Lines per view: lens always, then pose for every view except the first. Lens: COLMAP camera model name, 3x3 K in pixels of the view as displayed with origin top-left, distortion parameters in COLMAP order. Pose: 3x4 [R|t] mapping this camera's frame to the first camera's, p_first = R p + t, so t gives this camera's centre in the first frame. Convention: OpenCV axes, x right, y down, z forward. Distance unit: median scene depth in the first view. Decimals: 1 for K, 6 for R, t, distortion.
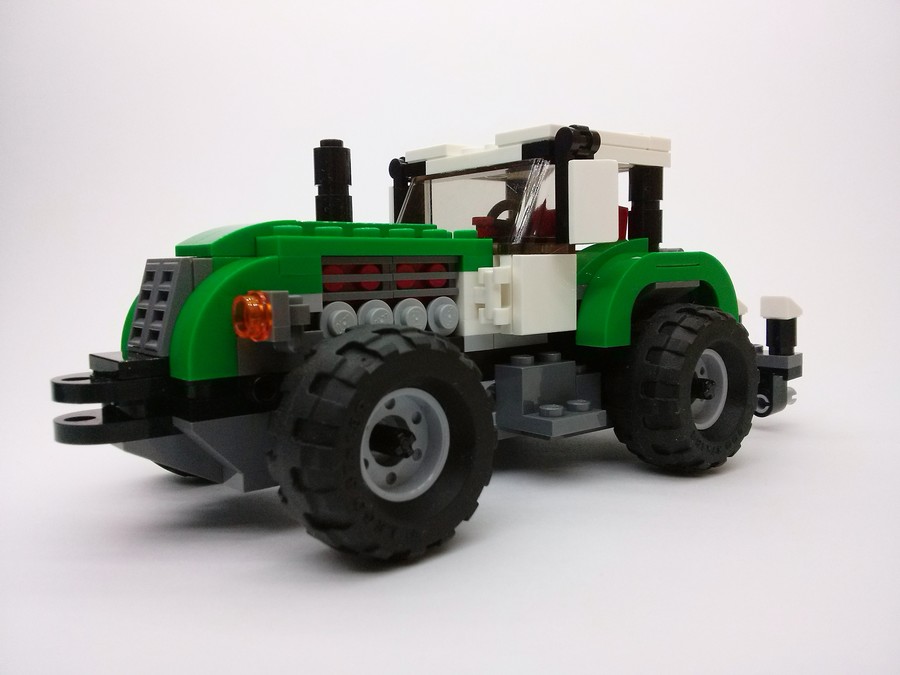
lens RADIAL K [[842.5, 0, 451.3], [0, 842.5, 339.3], [0, 0, 1]] dist [-0.044243, 0.000000]
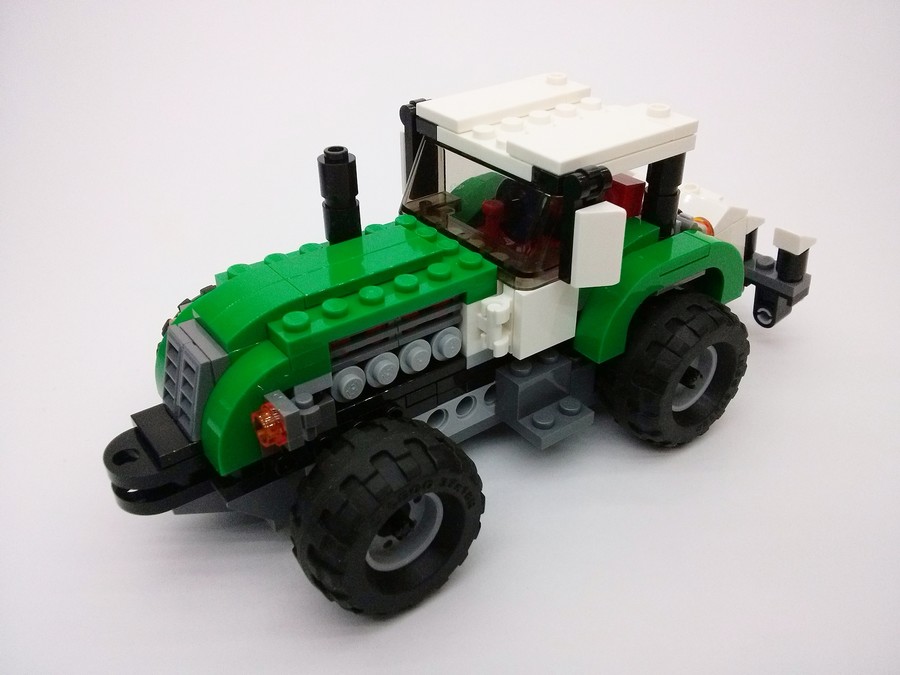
lens RADIAL K [[842.5, 0, 452.1], [0, 842.5, 340.2], [0, 0, 1]] dist [-0.044243, 0.000000]
pose [[0.998151, 0.036168, -0.048851, 0.048181], [-0.009633, 0.887669, 0.460381, -0.516538], [0.060014, -0.459059, 0.886376, 0.049753]]
